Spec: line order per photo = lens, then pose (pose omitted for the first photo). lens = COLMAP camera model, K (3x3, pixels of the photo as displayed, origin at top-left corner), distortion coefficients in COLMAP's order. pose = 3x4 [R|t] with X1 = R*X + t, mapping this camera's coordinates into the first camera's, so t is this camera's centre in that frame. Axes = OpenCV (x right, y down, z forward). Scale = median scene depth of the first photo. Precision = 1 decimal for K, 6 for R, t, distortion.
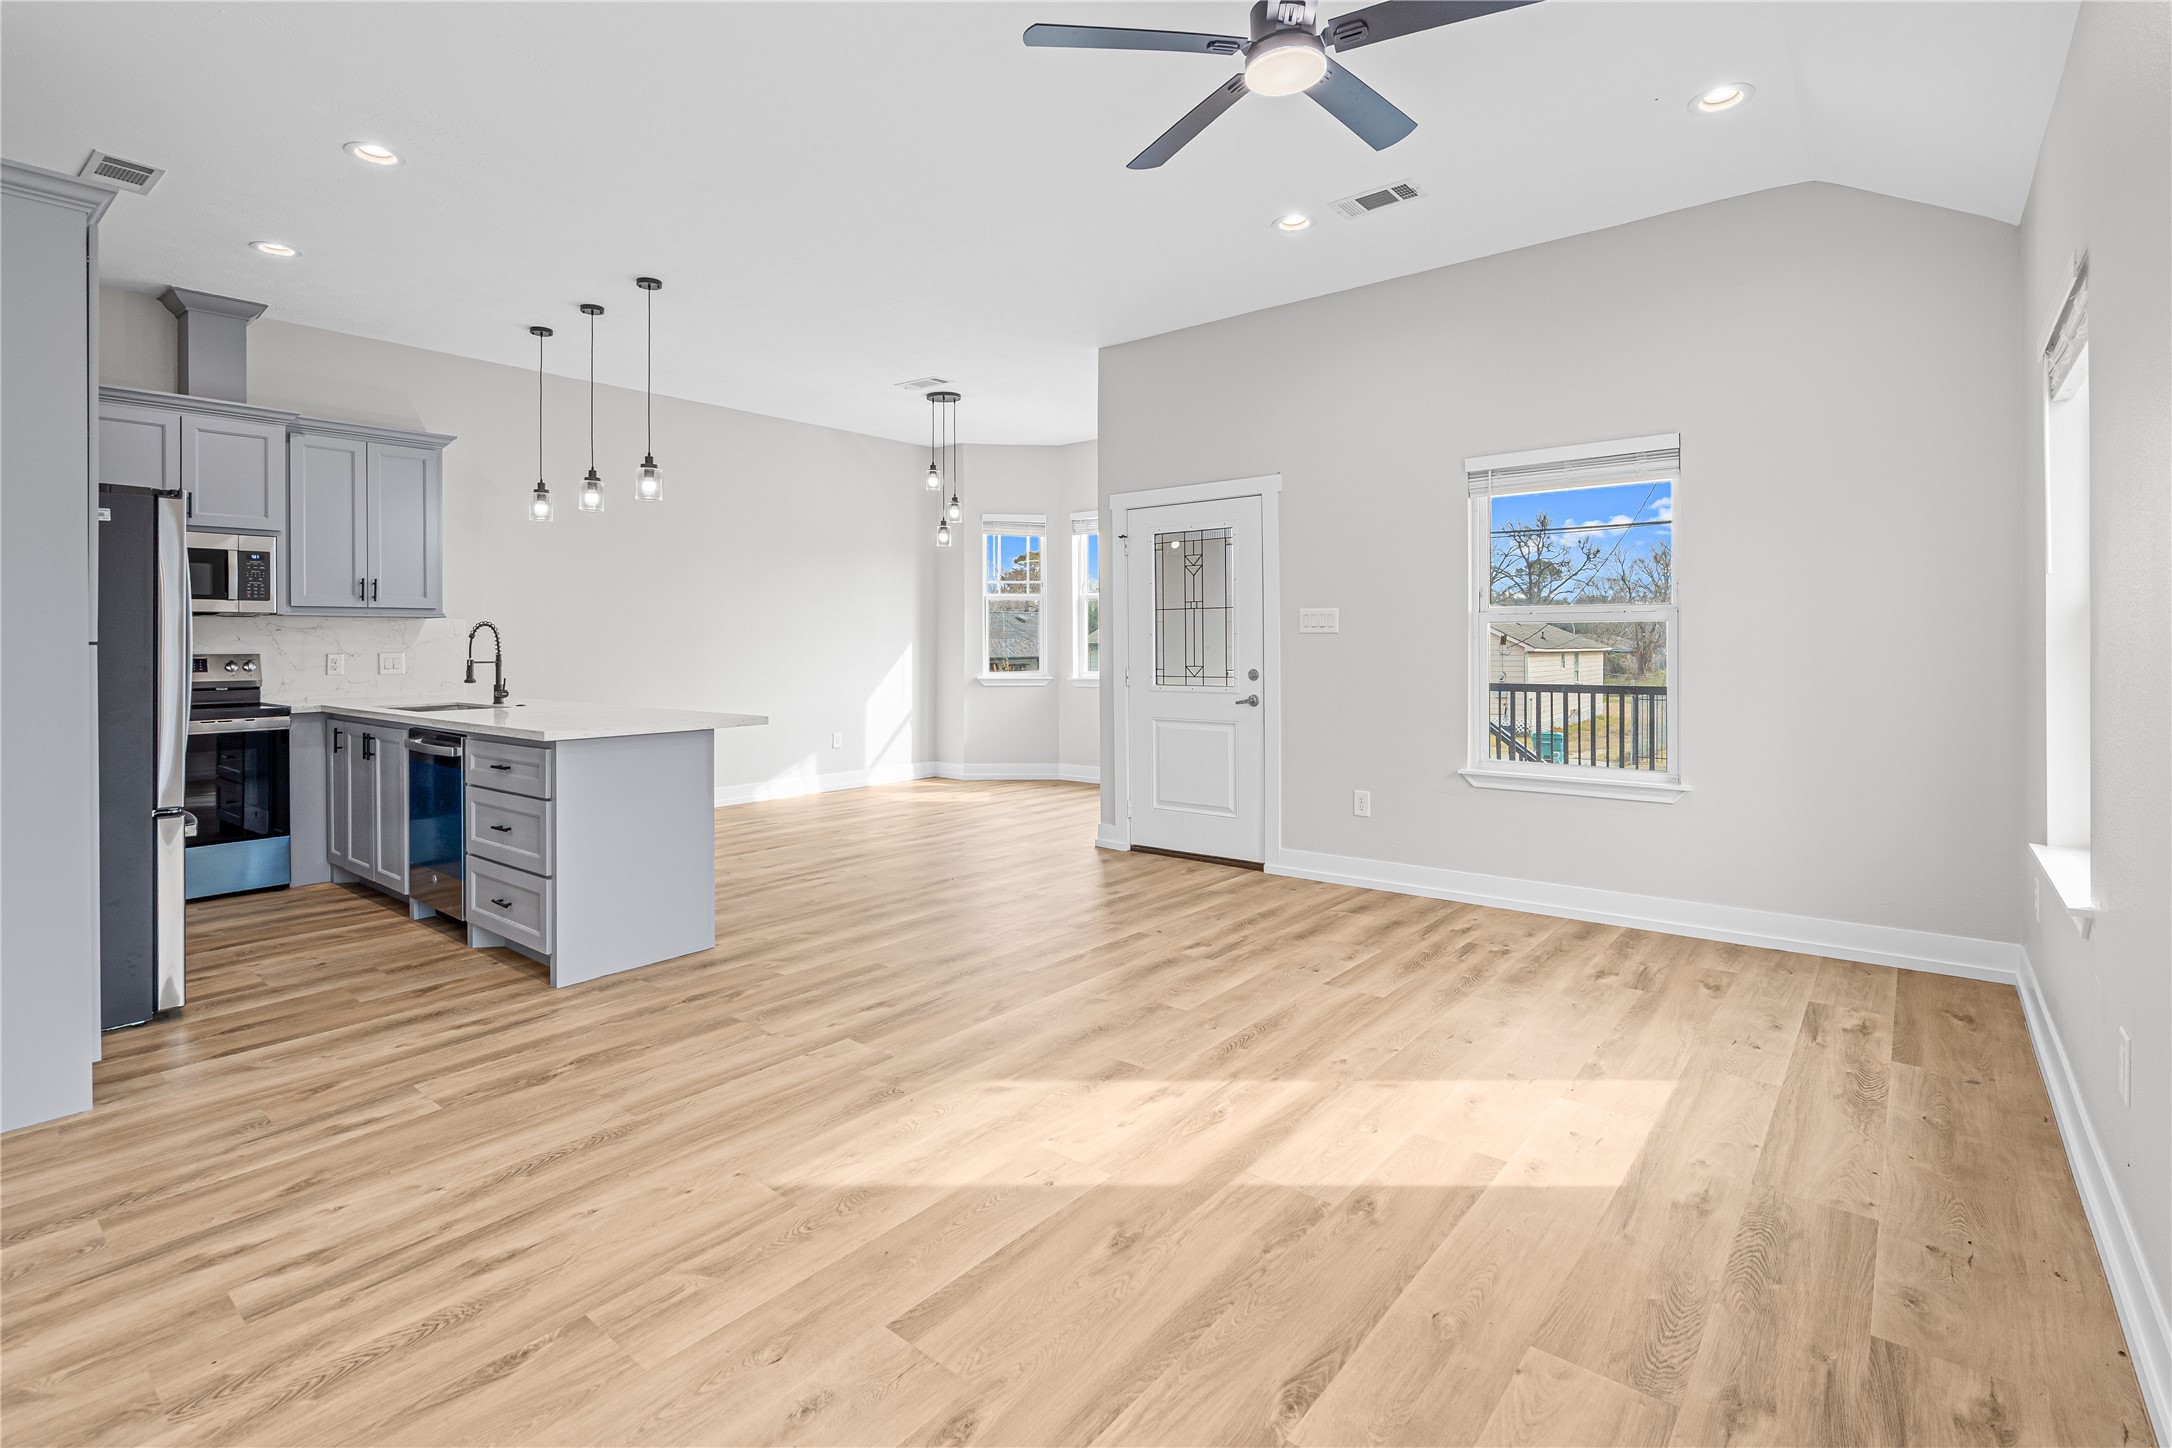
lens RADIAL K [[1029.4, 0, 1082.0], [0, 1029.4, 636.6], [0, 0, 1]] dist [0.000822, -0.000035]
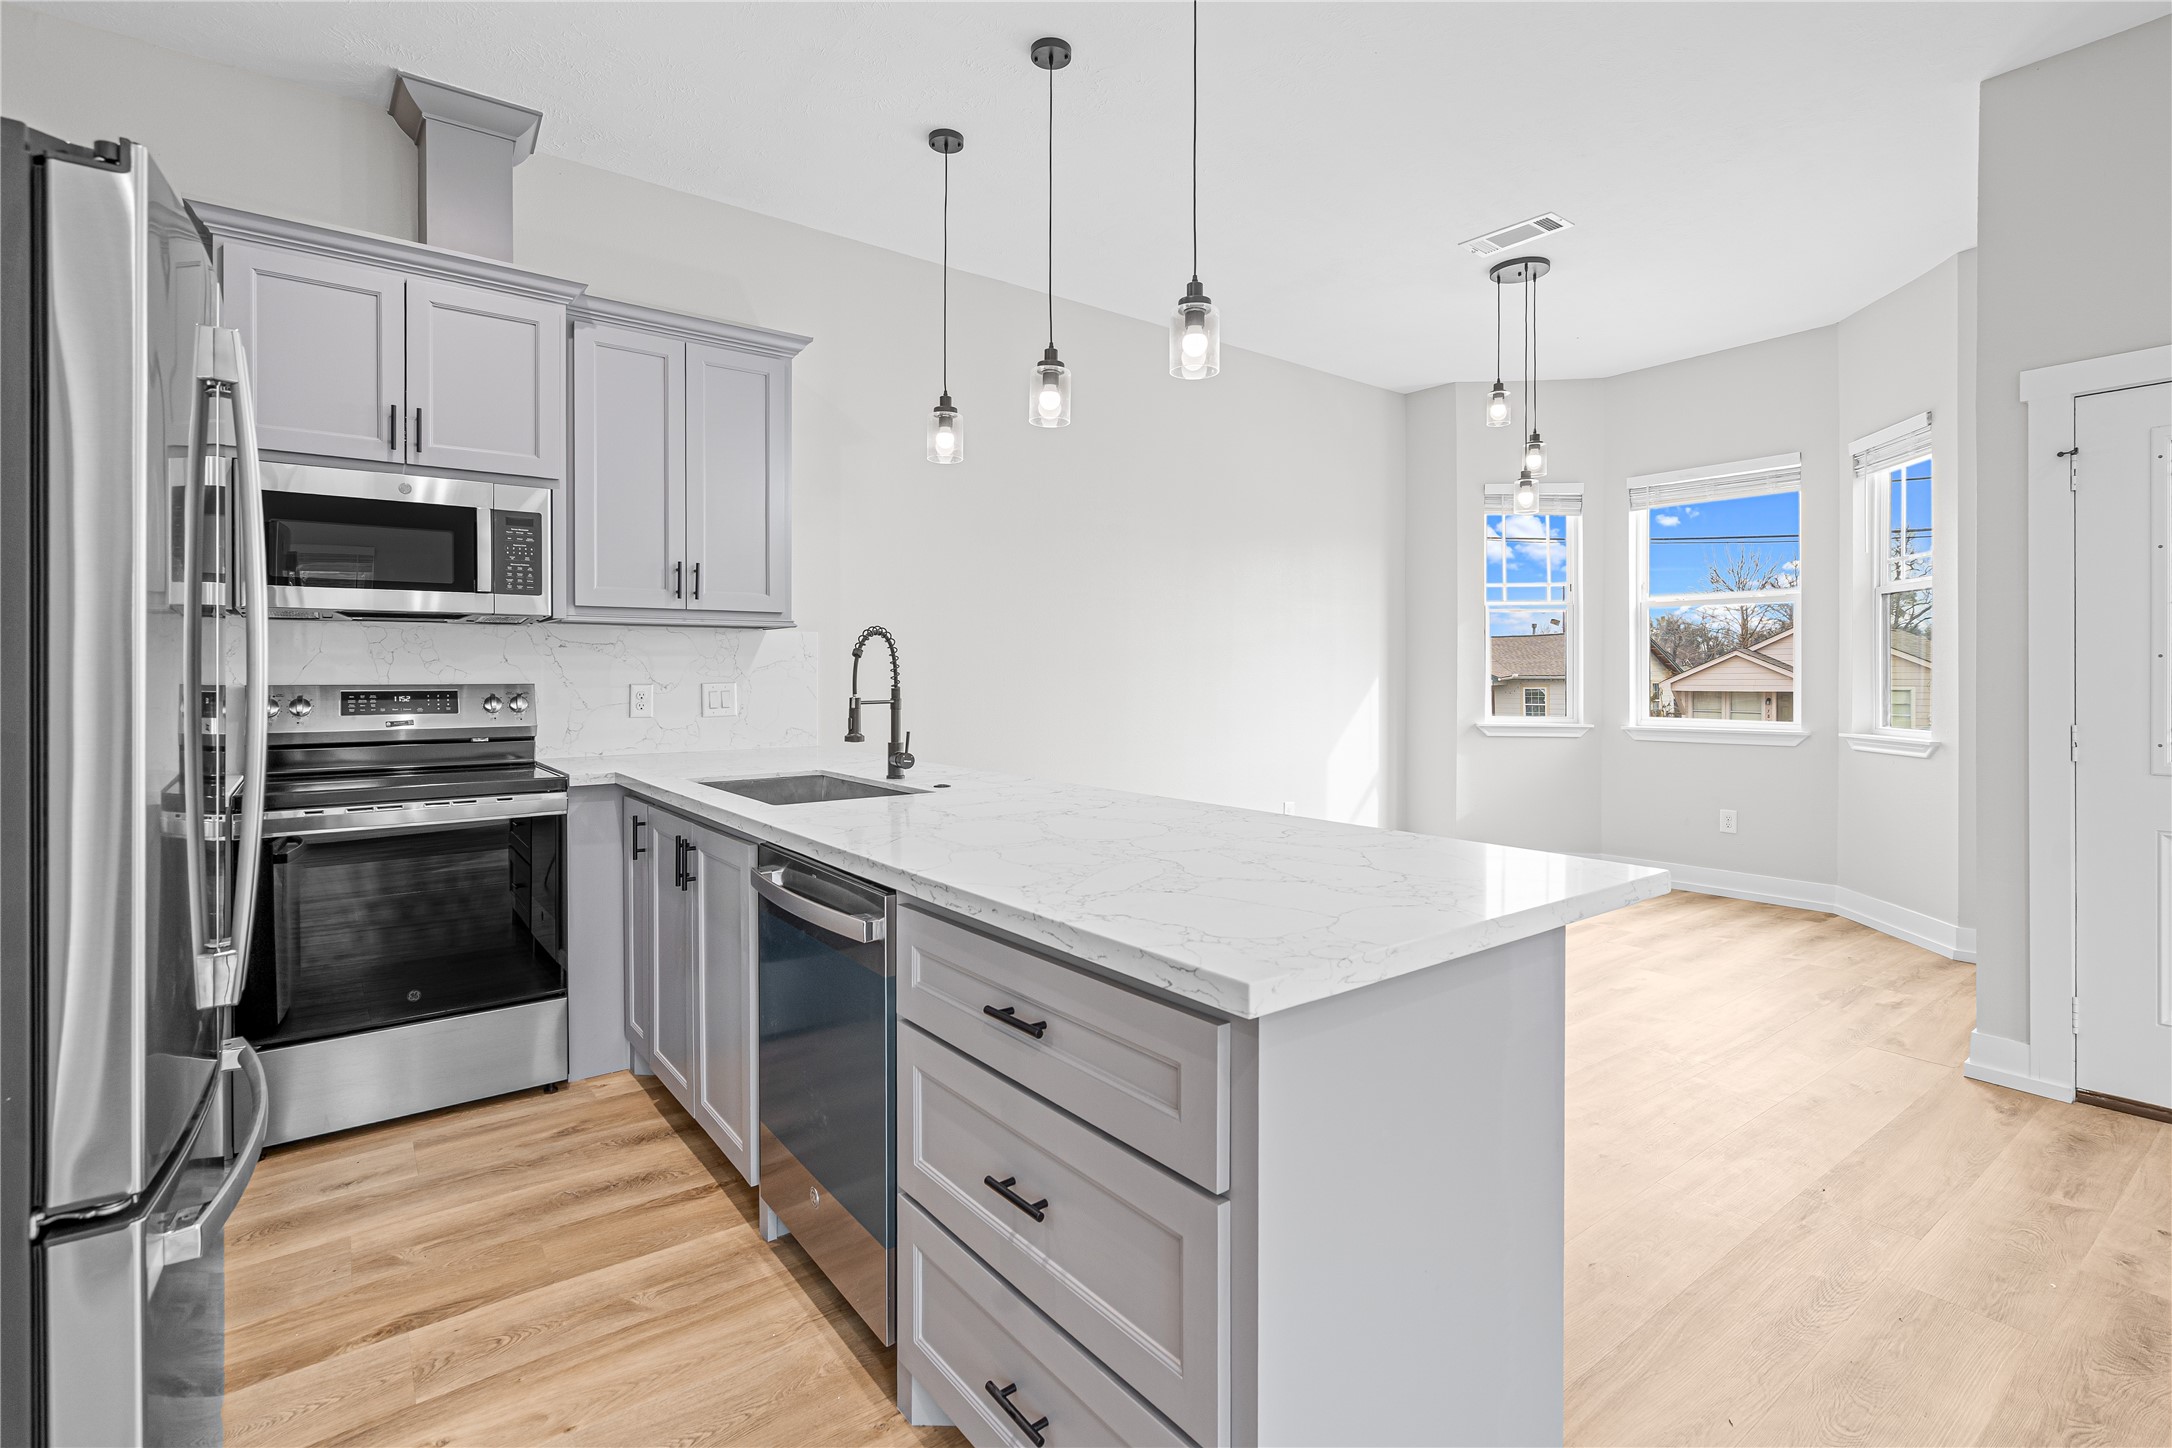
lens RADIAL K [[1006.8, 0, 1088.5], [0, 1006.8, 674.4], [0, 0, 1]] dist [-0.001824, -0.000376]
pose [[0.973262, 0.004335, -0.229659, -0.344627], [-0.002955, 0.999975, 0.006354, 0.006387], [0.229681, -0.005505, 0.973250, 0.503337]]
